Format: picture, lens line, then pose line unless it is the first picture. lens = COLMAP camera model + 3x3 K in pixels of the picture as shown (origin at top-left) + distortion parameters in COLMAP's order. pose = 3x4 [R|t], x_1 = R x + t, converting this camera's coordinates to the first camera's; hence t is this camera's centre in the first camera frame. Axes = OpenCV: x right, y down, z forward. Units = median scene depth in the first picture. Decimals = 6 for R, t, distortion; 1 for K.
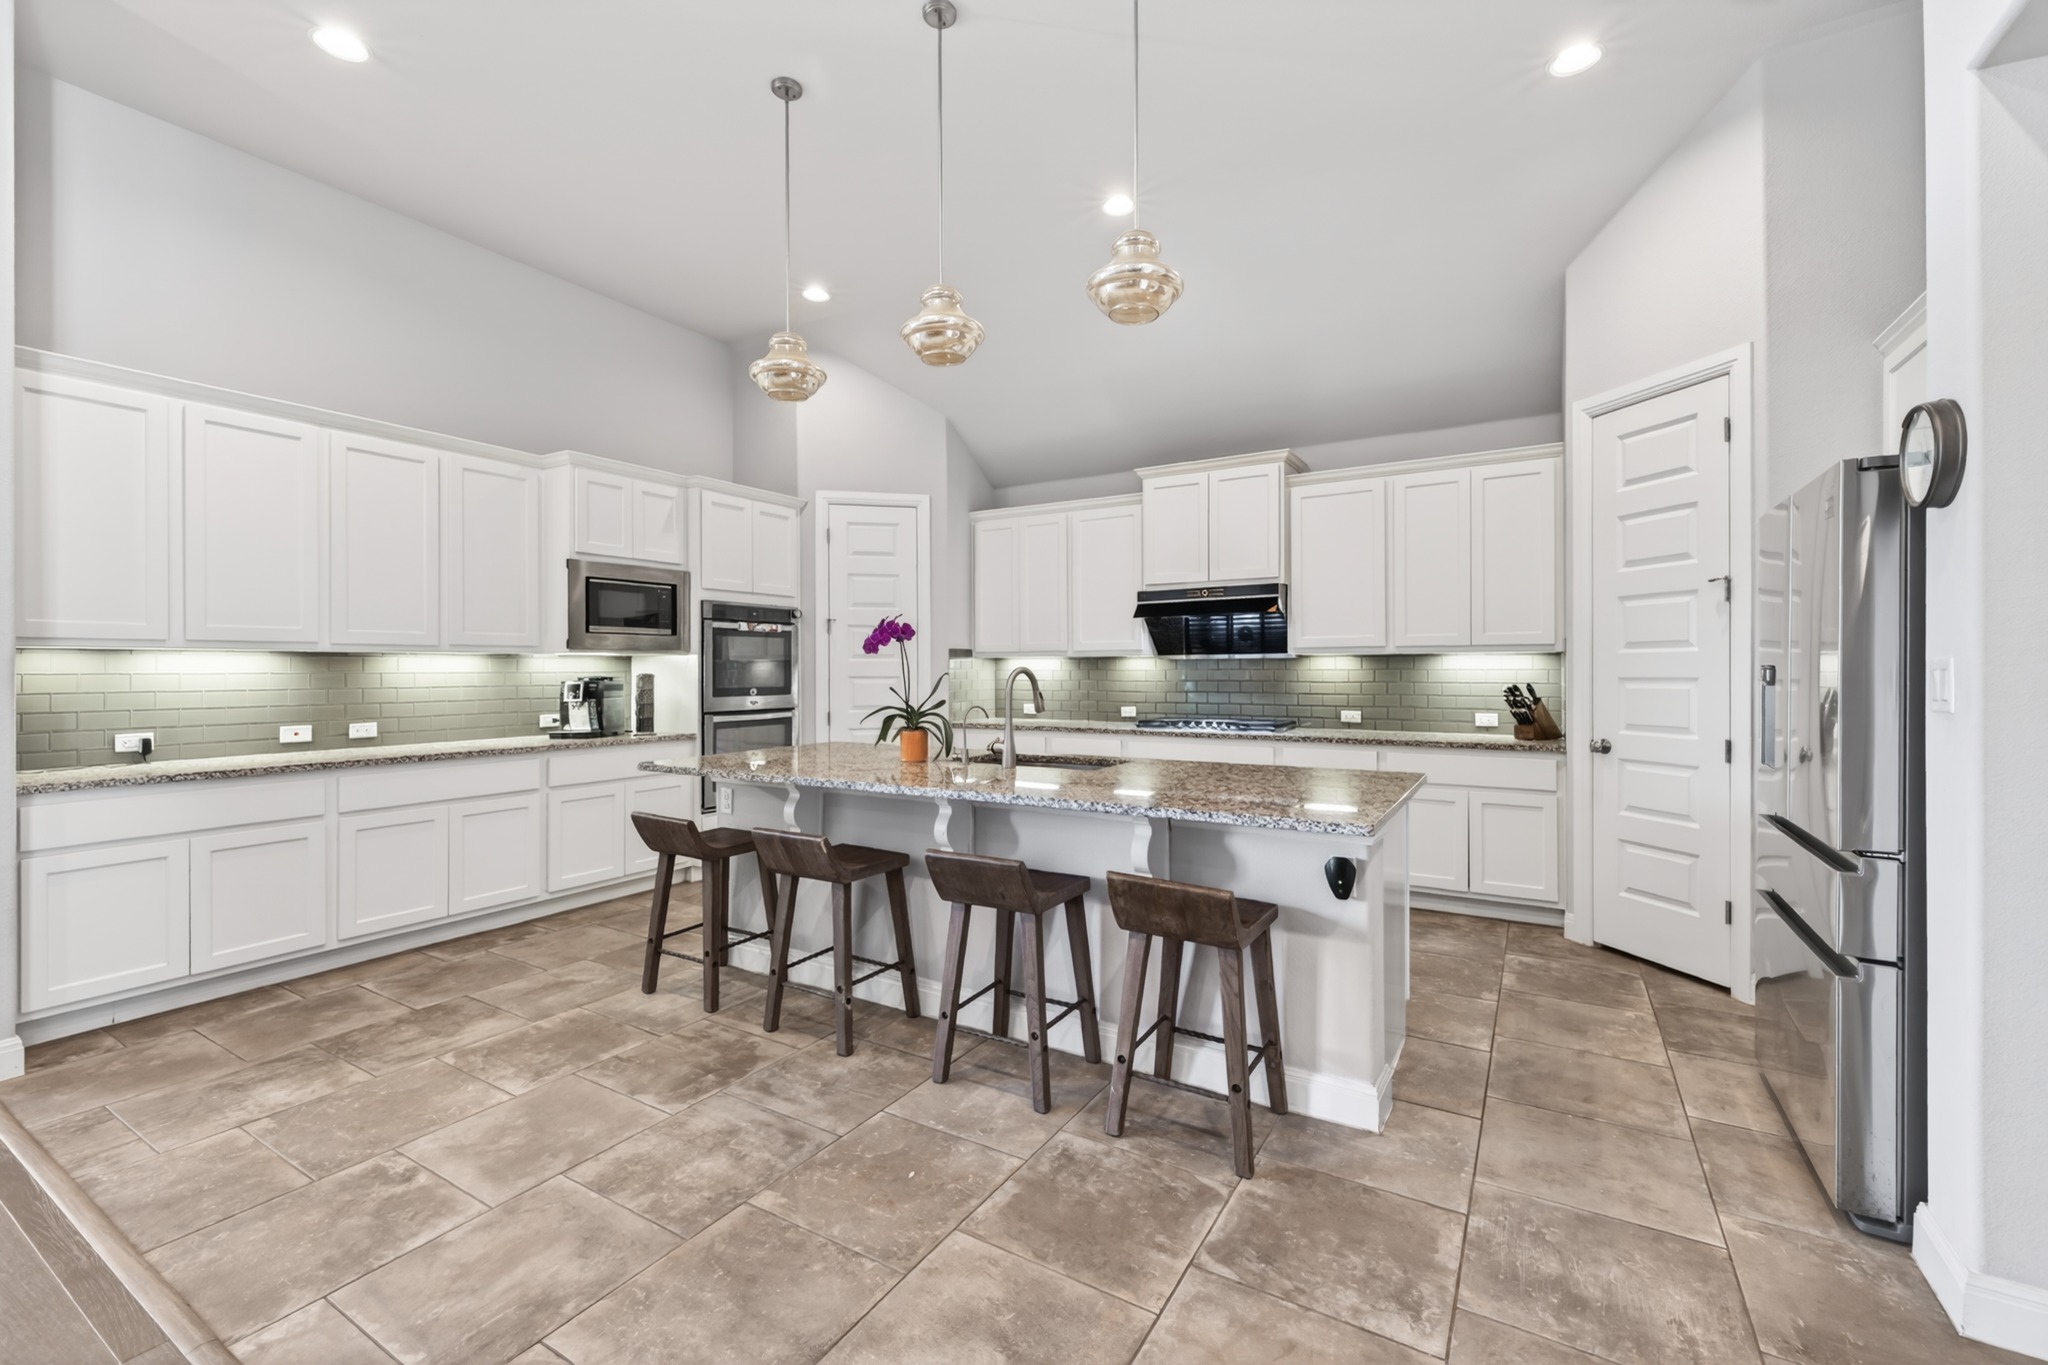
lens RADIAL K [[857.3, 0, 1035.9], [0, 857.3, 667.9], [0, 0, 1]] dist [0.005422, -0.001108]
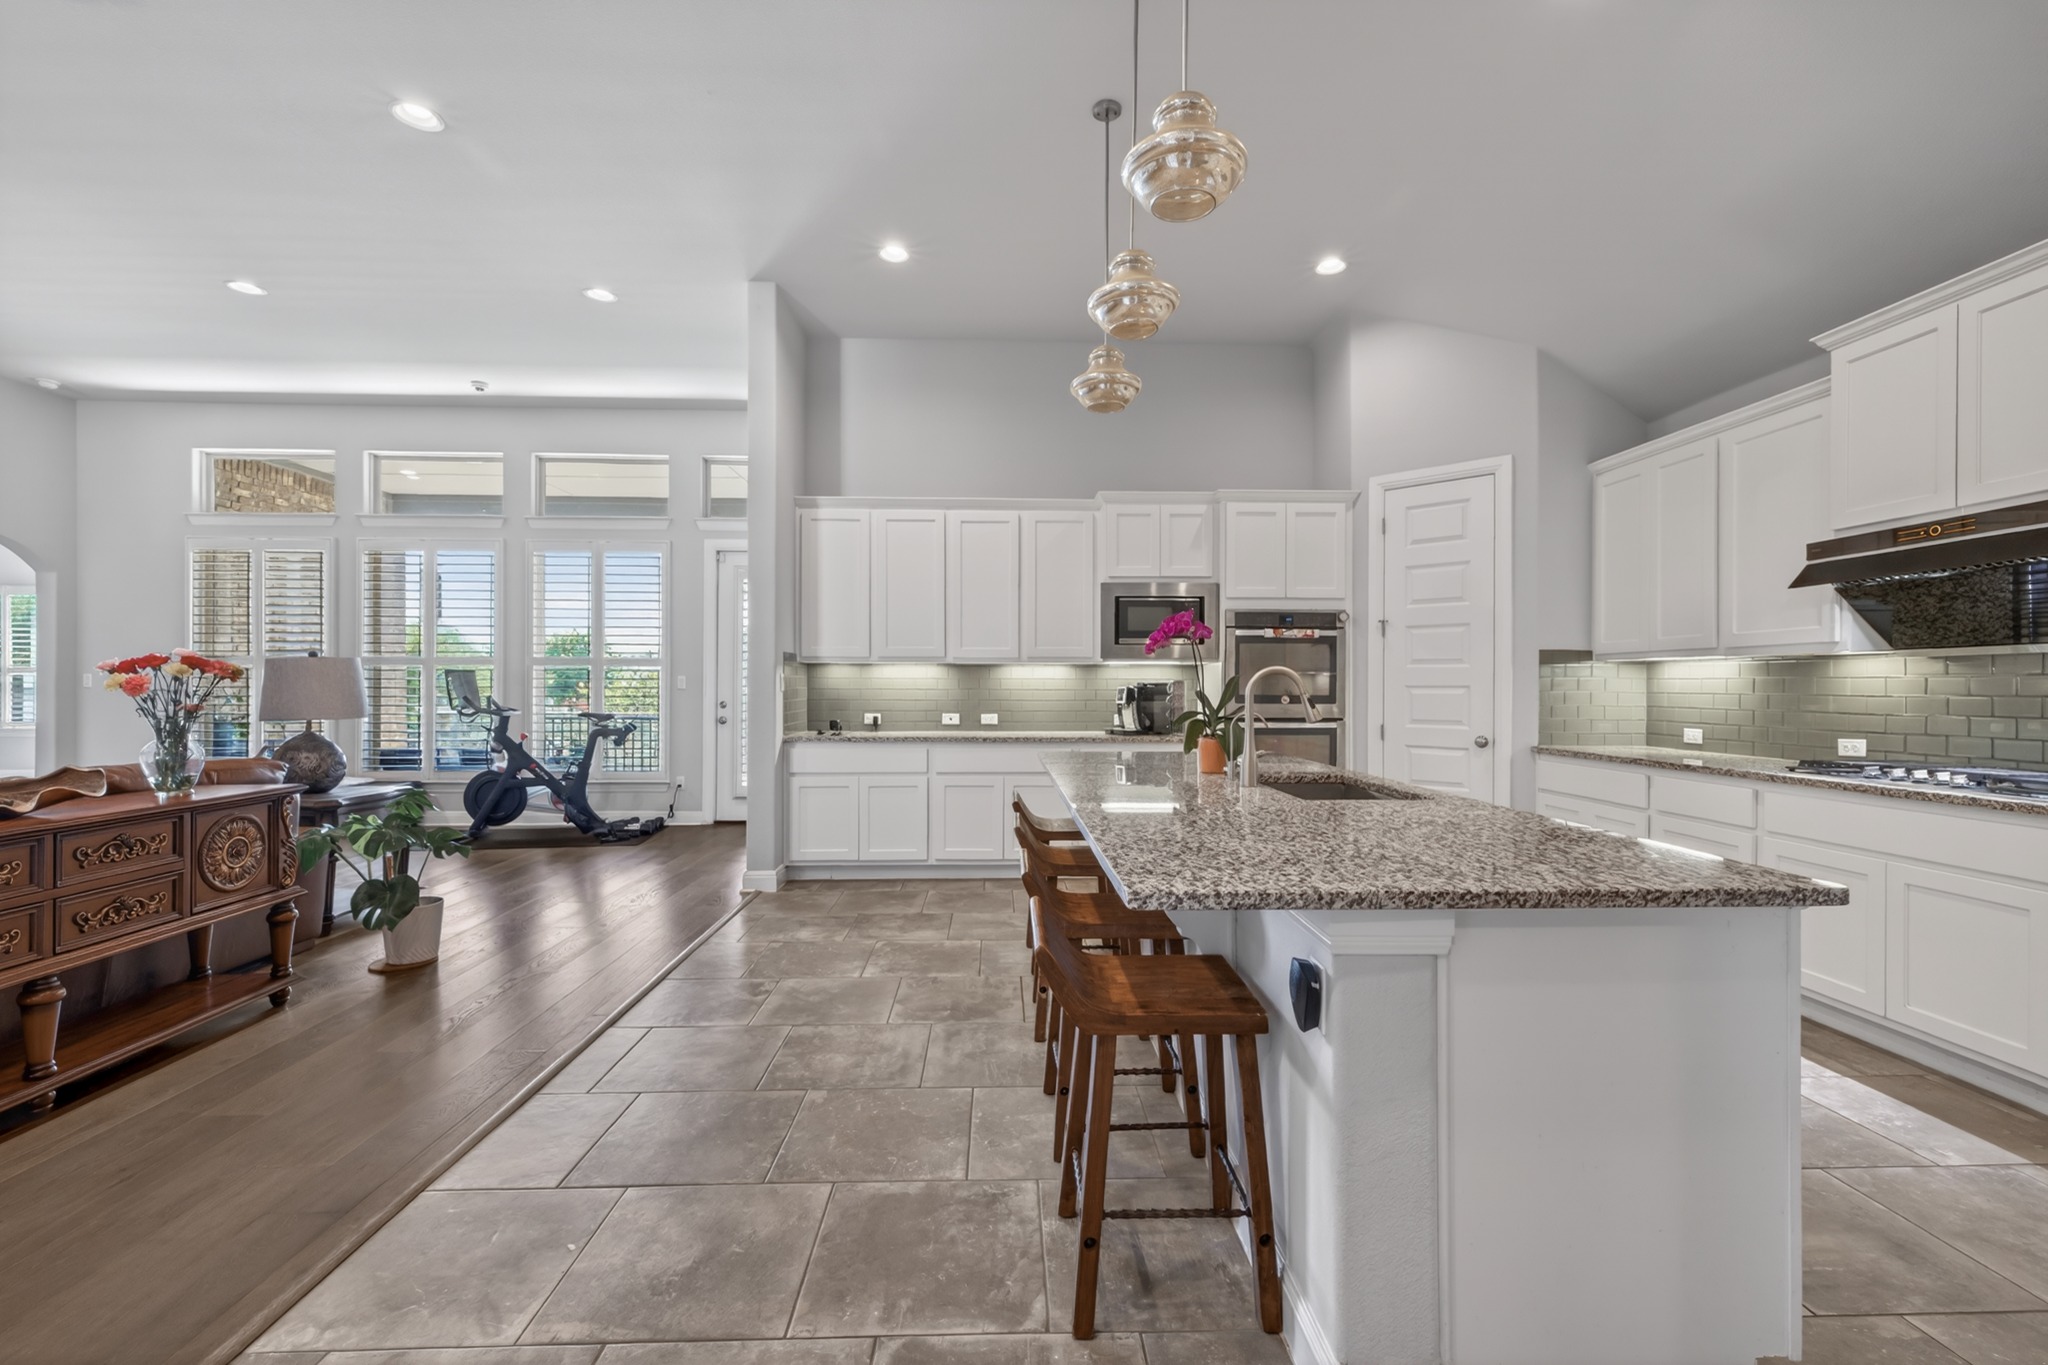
lens RADIAL K [[868.5, 0, 1033.5], [0, 868.5, 687.5], [0, 0, 1]] dist [0.007310, -0.001637]
pose [[0.544141, 0.006498, -0.838969, 0.479269], [-0.004921, 0.999978, 0.004554, 0.015296], [0.838980, 0.001651, 0.544160, 0.311768]]
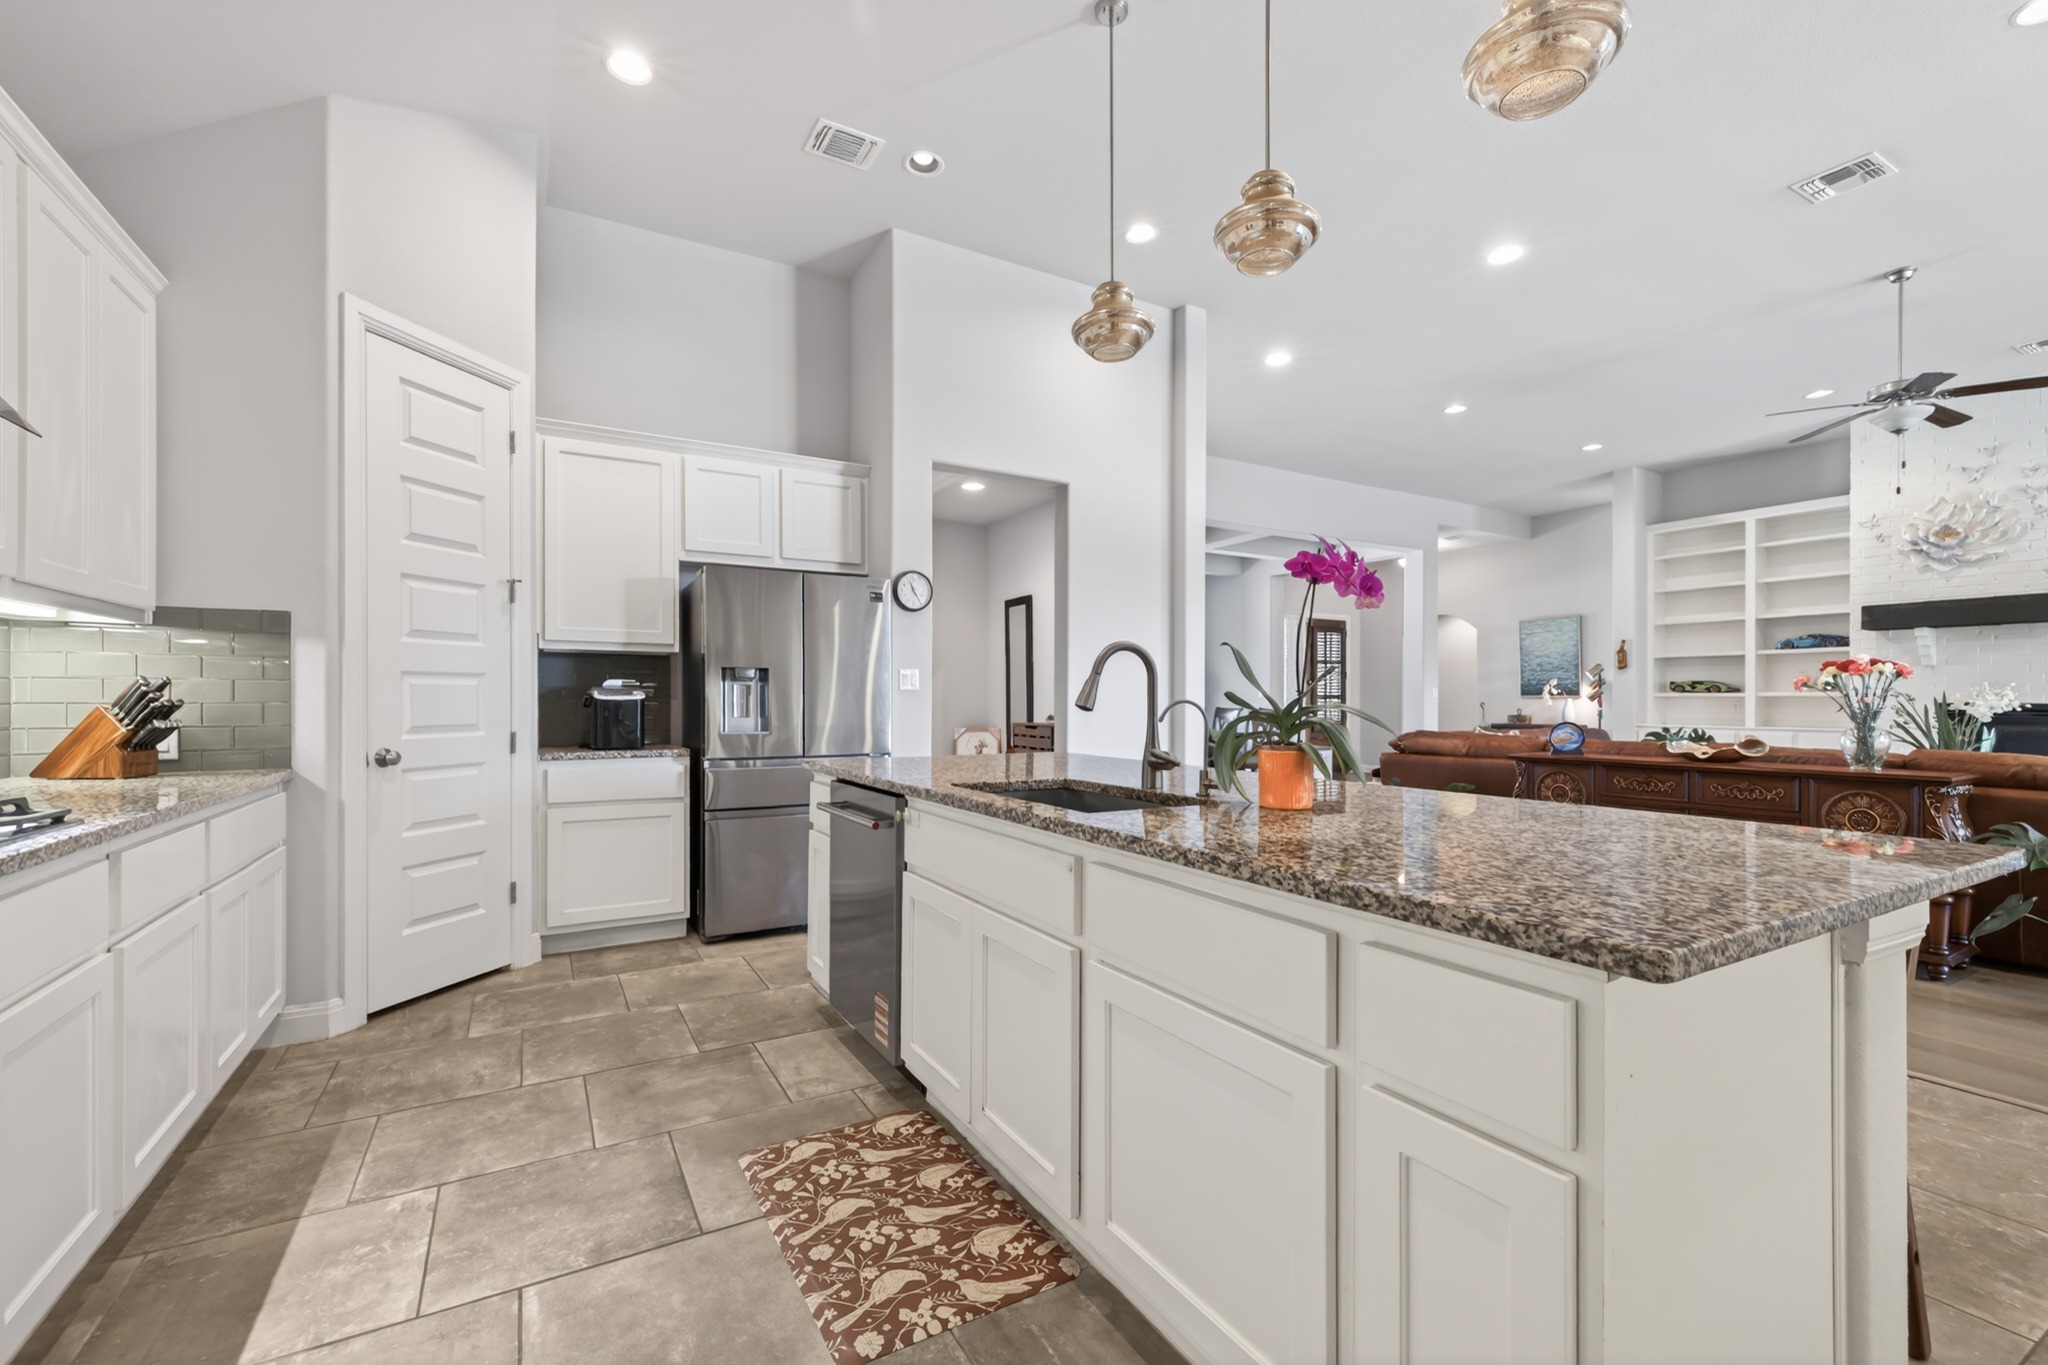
lens RADIAL K [[868.5, 0, 1016.8], [0, 868.5, 697.2], [0, 0, 1]] dist [0.007310, -0.001637]
pose [[-0.862288, -0.004147, 0.506402, -0.252177], [-0.006651, 0.999973, -0.003136, 0.034556], [-0.506375, -0.006073, -0.862292, 1.420390]]
